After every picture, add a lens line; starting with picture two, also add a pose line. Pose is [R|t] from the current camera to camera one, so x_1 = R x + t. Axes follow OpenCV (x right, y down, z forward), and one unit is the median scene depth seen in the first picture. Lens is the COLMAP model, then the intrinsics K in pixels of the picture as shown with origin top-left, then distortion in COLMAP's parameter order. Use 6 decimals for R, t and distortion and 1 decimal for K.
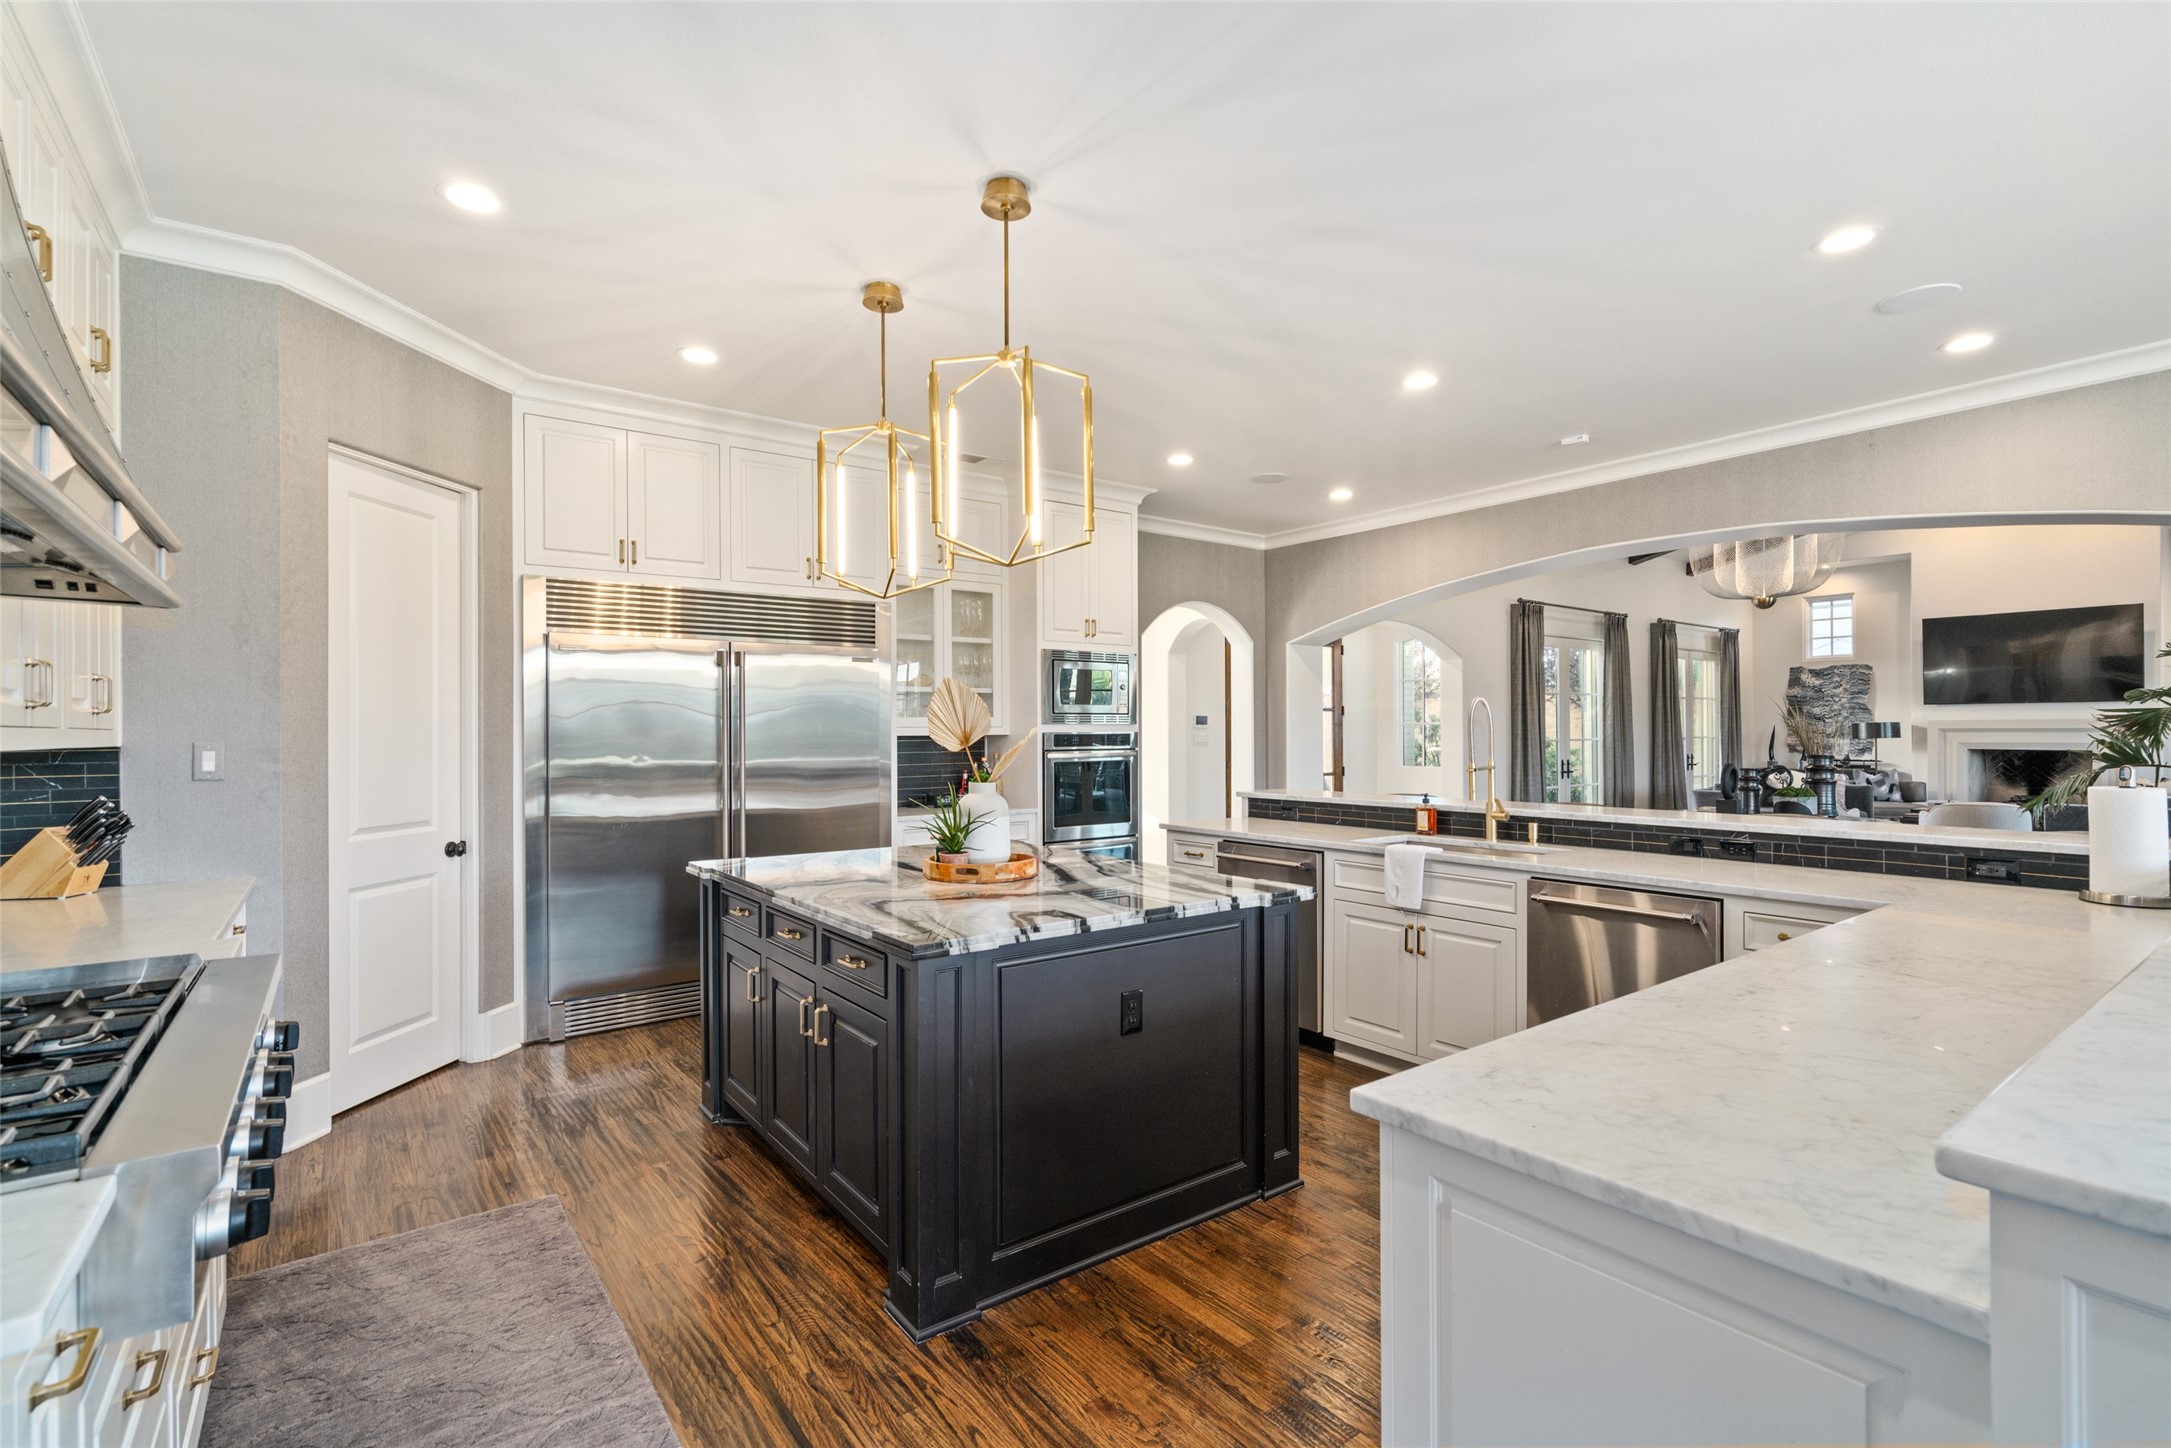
lens RADIAL K [[993.6, 0, 1085.5], [0, 993.6, 724.0], [0, 0, 1]] dist [-0.000346, -0.000020]
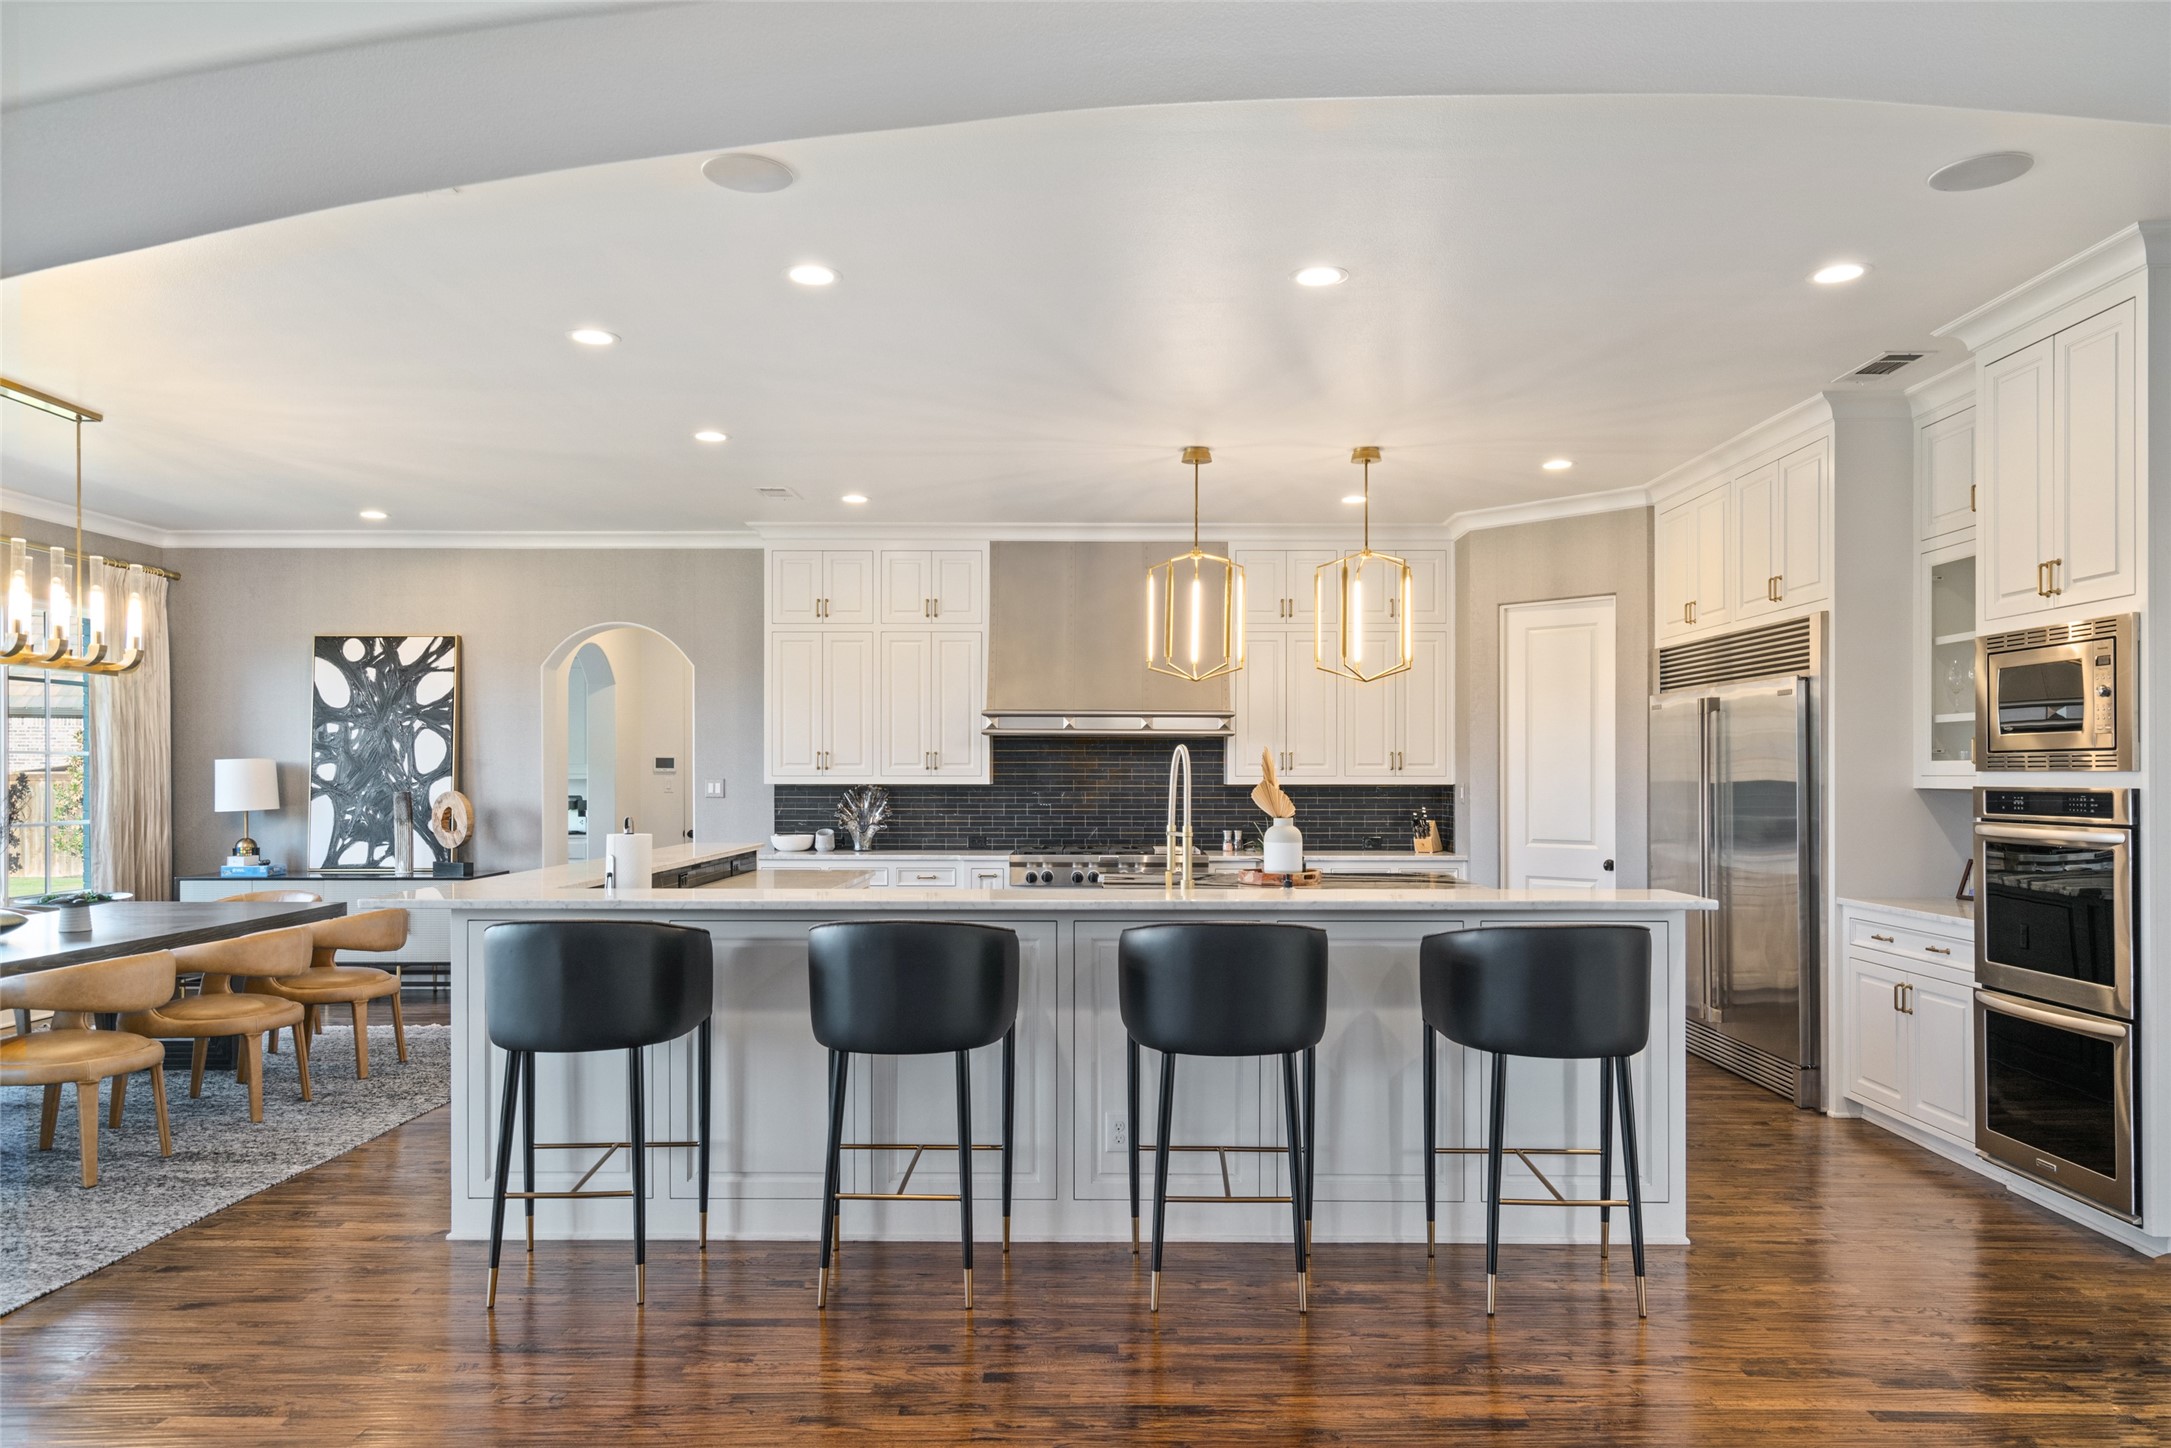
lens RADIAL K [[1323.4, 0, 1084.4], [0, 1323.4, 775.3], [0, 0, 1]] dist [0.001354, 0.000471]
pose [[-0.600594, 0.006455, -0.799528, 0.848296], [0.009138, 0.999958, 0.001209, -0.003214], [0.799502, -0.006580, -0.600627, 1.032214]]
